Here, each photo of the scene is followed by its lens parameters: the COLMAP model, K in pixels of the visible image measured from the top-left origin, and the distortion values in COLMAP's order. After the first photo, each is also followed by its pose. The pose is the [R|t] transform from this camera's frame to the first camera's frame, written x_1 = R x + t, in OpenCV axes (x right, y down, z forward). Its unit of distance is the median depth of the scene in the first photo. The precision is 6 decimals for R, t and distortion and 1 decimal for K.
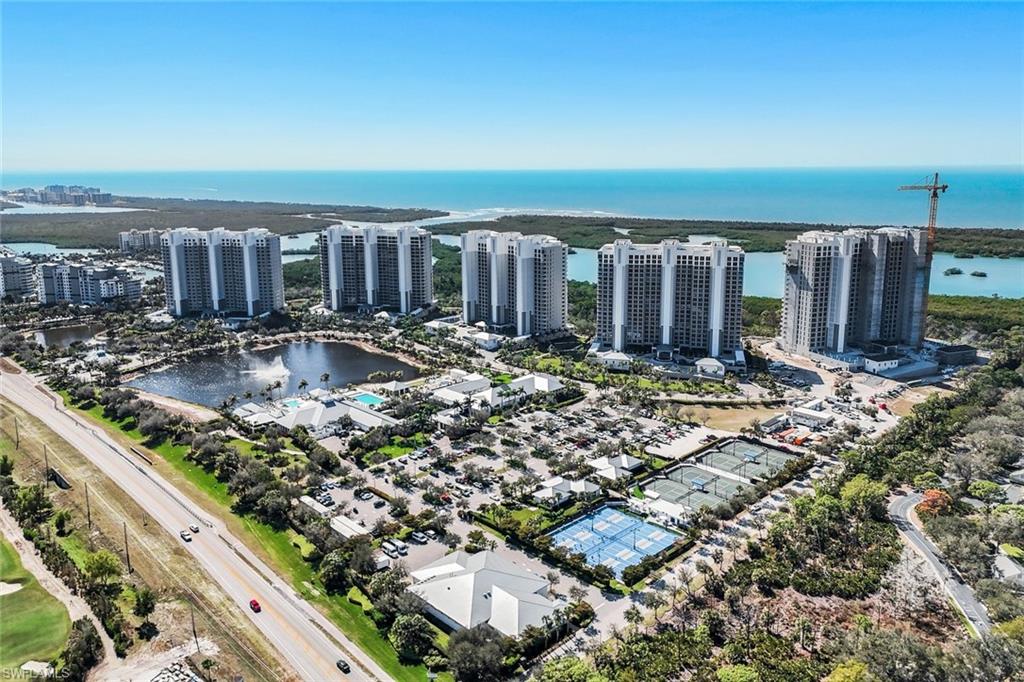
lens RADIAL K [[756.8, 0, 512.4], [0, 756.8, 295.9], [0, 0, 1]] dist [0.084120, -0.082664]
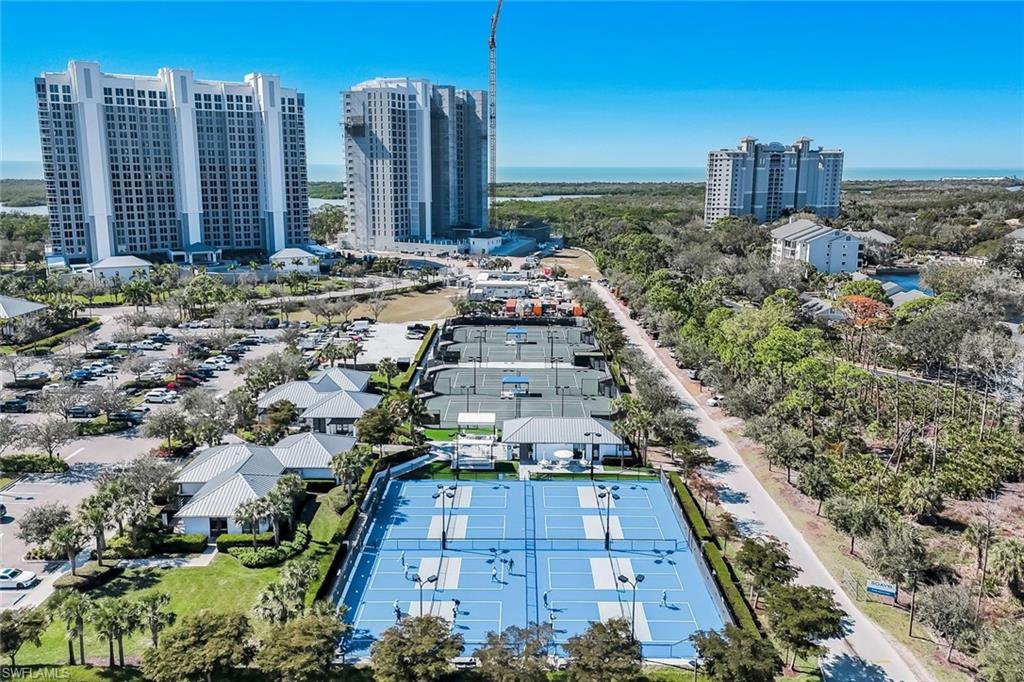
lens RADIAL K [[756.8, 0, 512.4], [0, 756.8, 295.9], [0, 0, 1]] dist [0.084120, -0.082664]
pose [[0.704468, -0.111251, 0.700962, -0.044281], [0.116388, 0.992376, 0.040532, 0.107085], [-0.700127, 0.053030, 0.712046, 0.412176]]
